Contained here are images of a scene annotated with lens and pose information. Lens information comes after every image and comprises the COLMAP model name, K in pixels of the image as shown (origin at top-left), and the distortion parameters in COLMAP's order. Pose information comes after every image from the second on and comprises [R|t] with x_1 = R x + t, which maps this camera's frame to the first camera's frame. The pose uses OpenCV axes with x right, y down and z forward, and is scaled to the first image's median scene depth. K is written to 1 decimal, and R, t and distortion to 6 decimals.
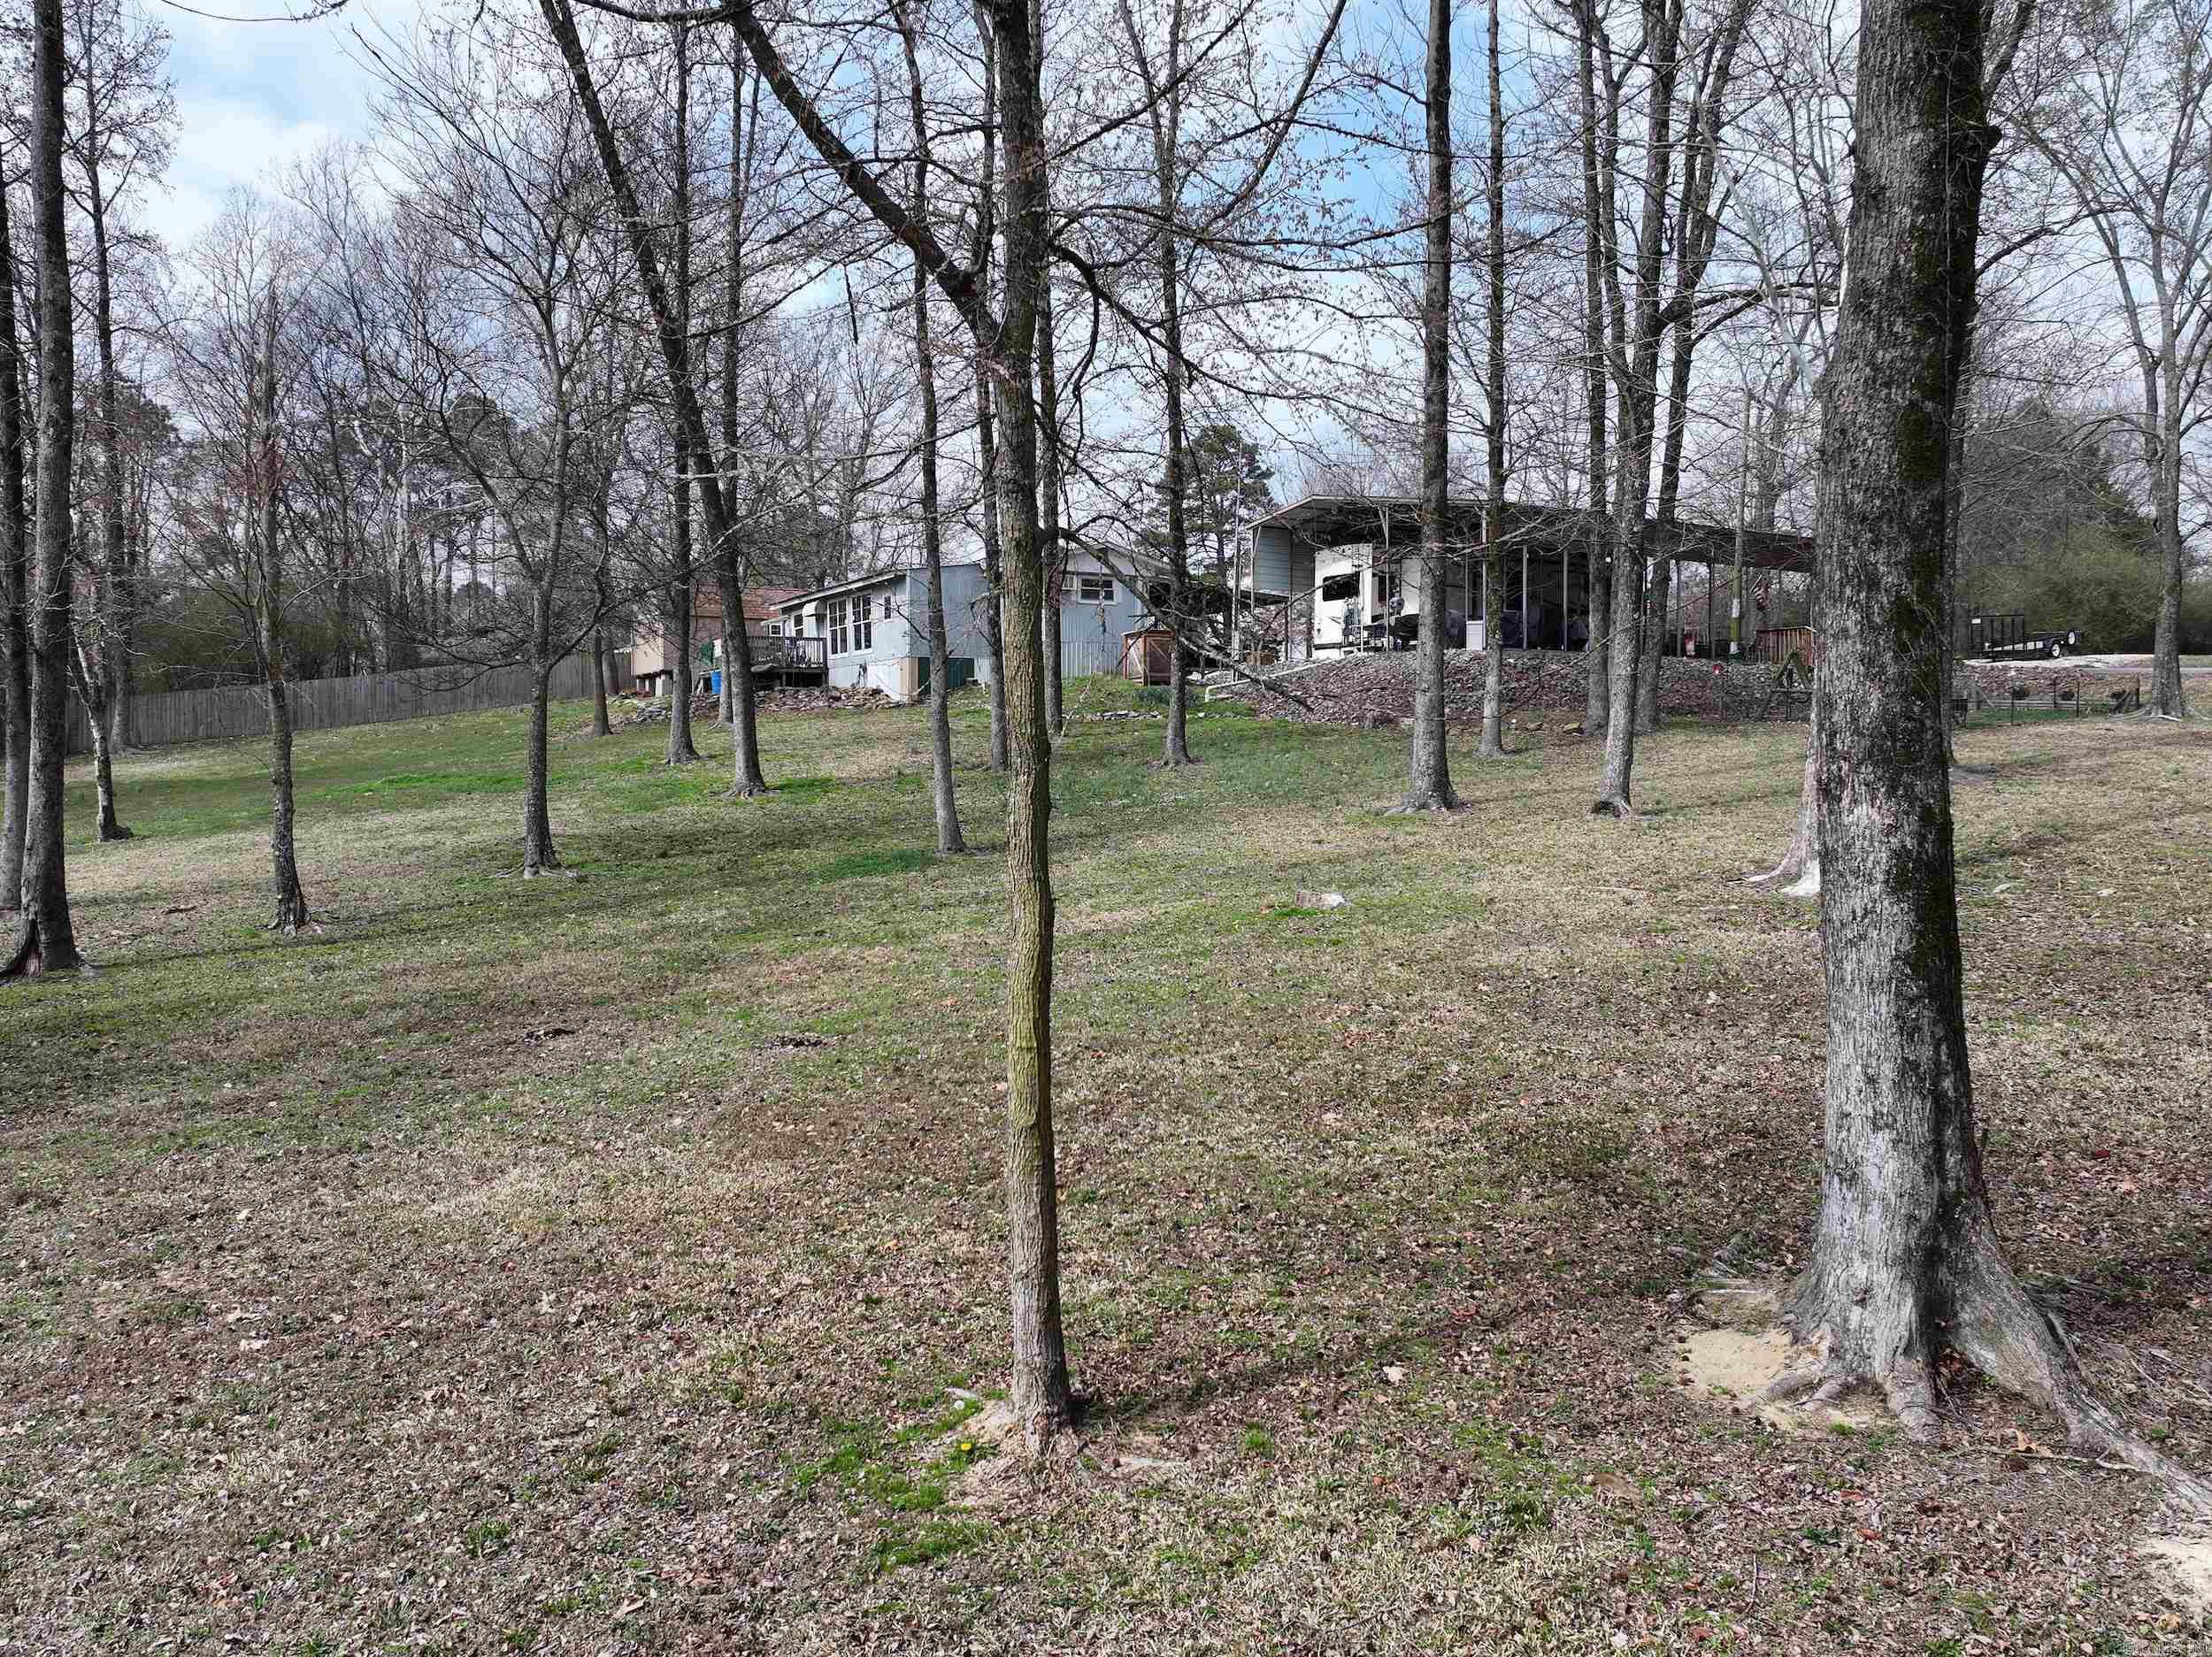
lens RADIAL K [[1743.9, 0, 1100.3], [0, 1743.9, 842.4], [0, 0, 1]] dist [0.005382, 0.017695]
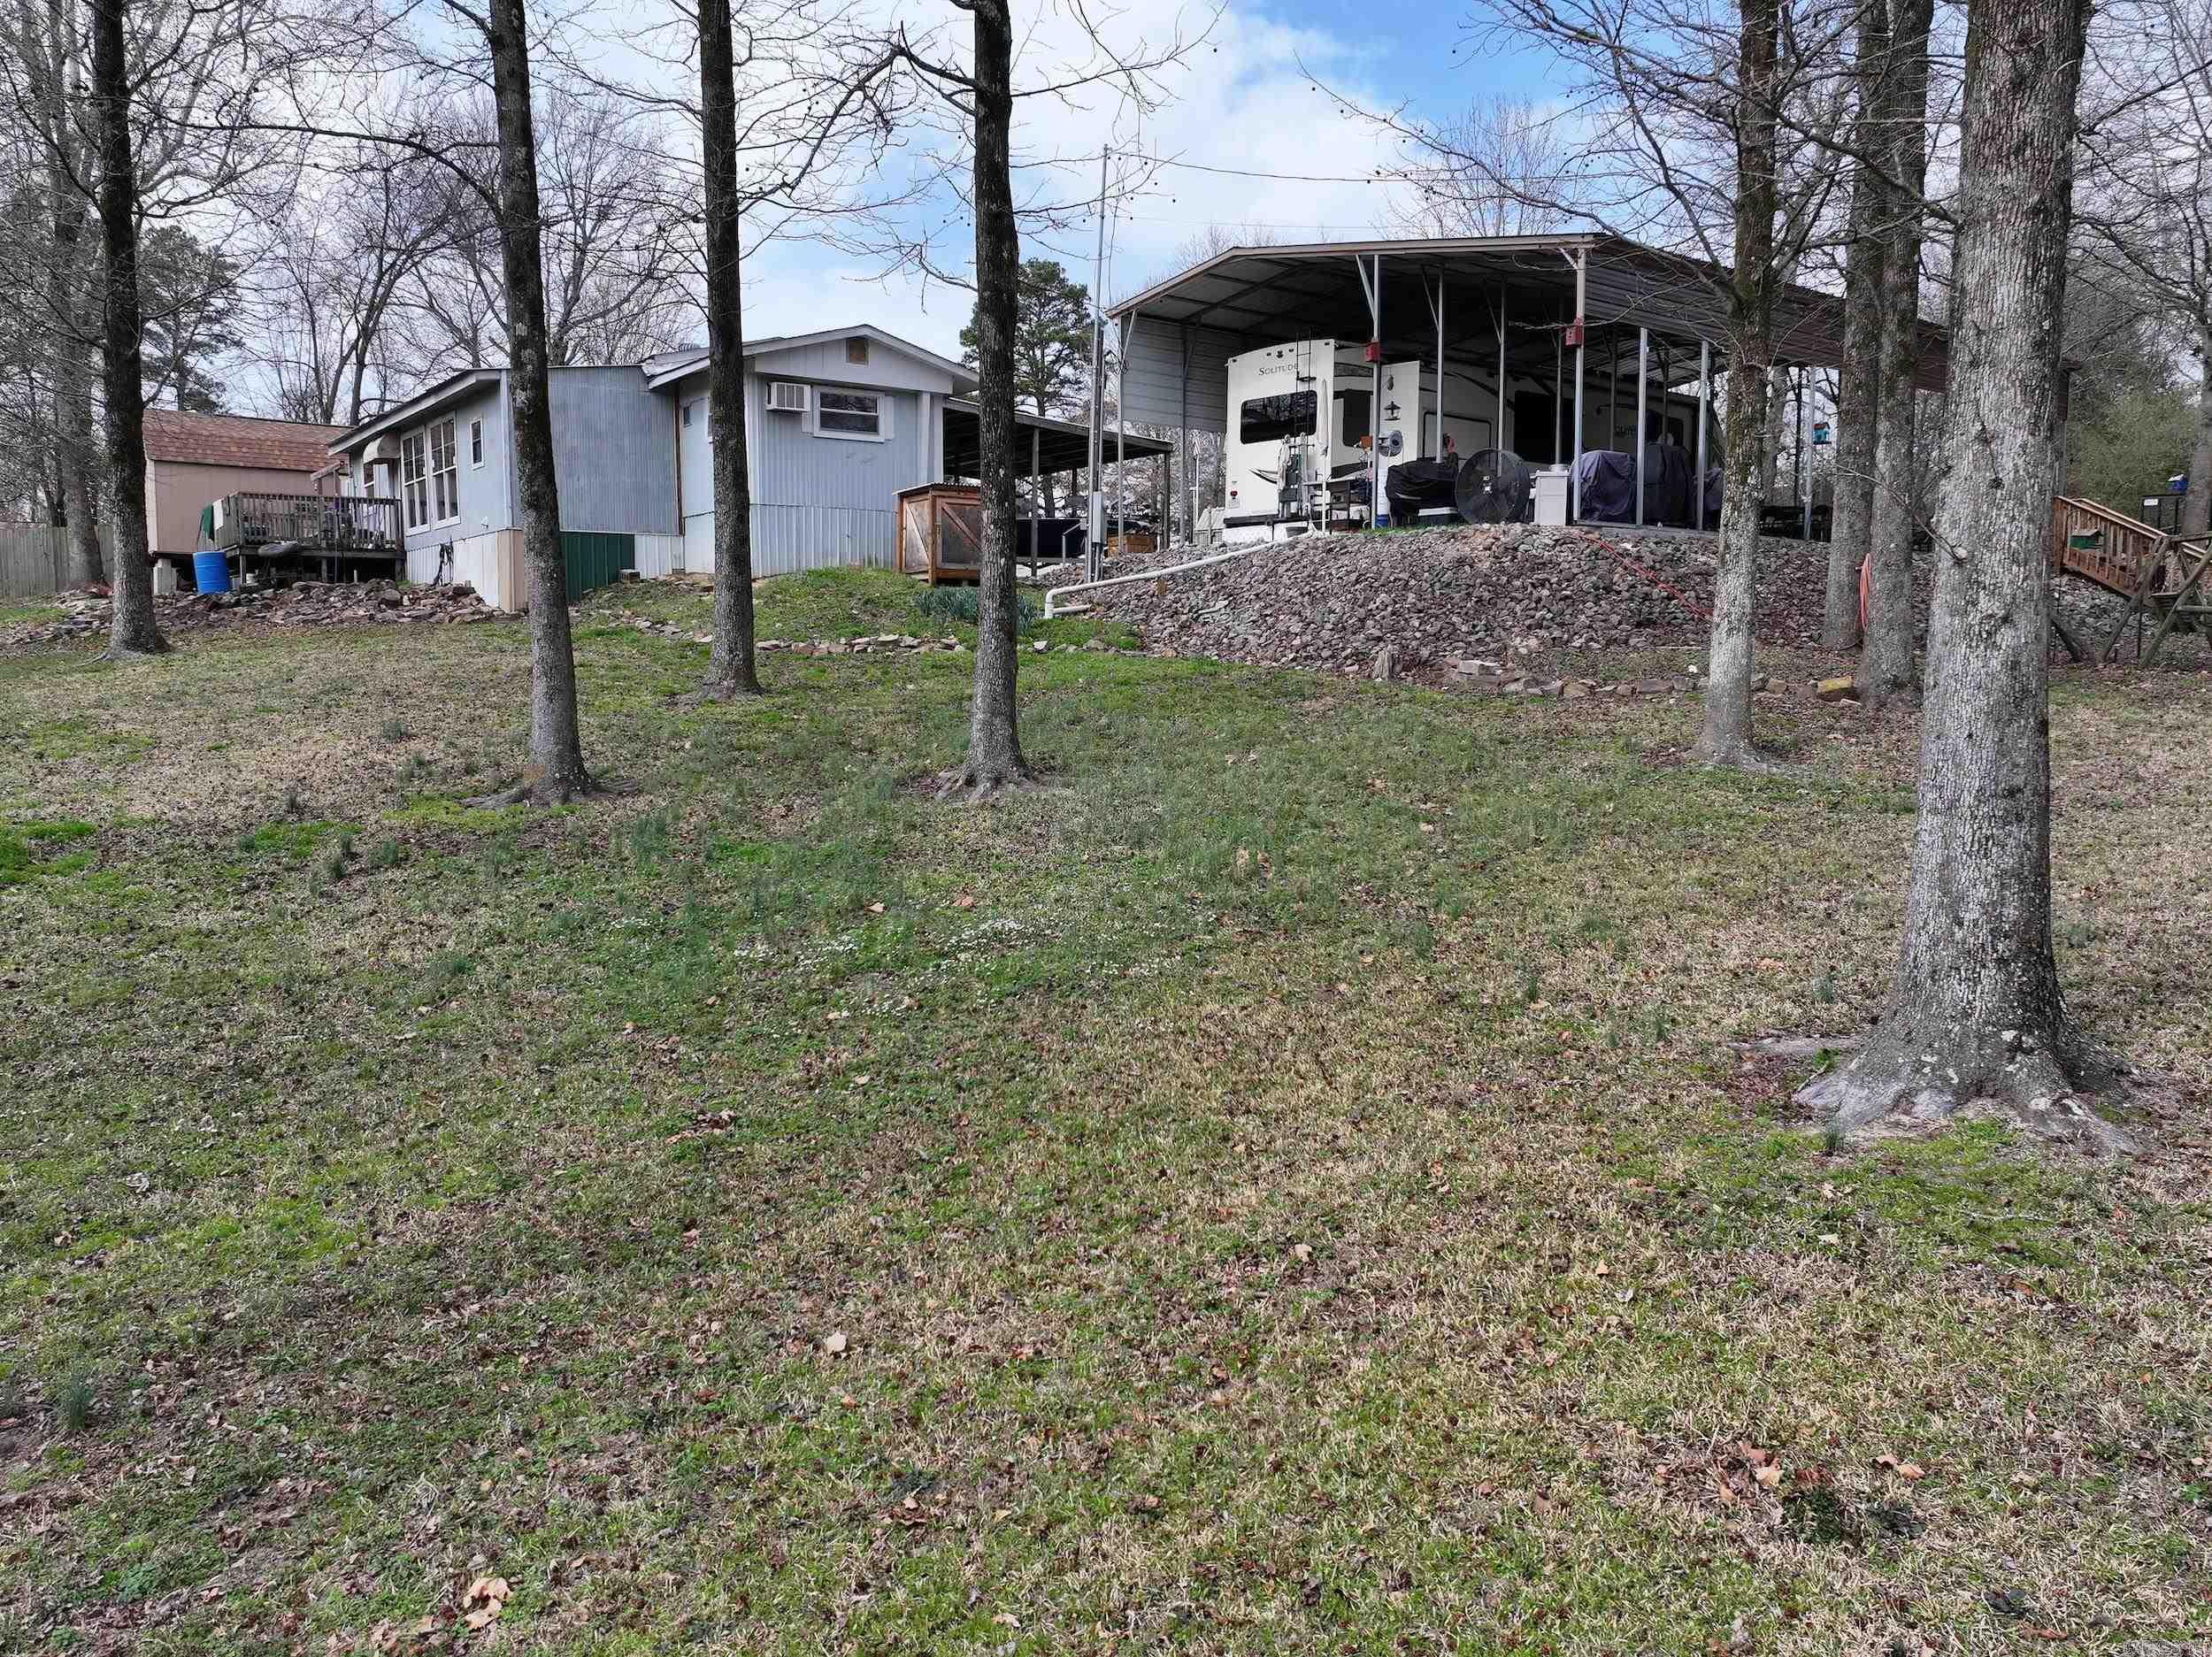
lens RADIAL K [[1743.9, 0, 1102.3], [0, 1743.9, 827.2], [0, 0, 1]] dist [0.005382, 0.017695]
pose [[0.993974, -0.005460, 0.109477, 0.016959], [0.000013, 0.998765, 0.049686, -0.039942], [-0.109613, -0.049385, 0.992747, 0.428431]]
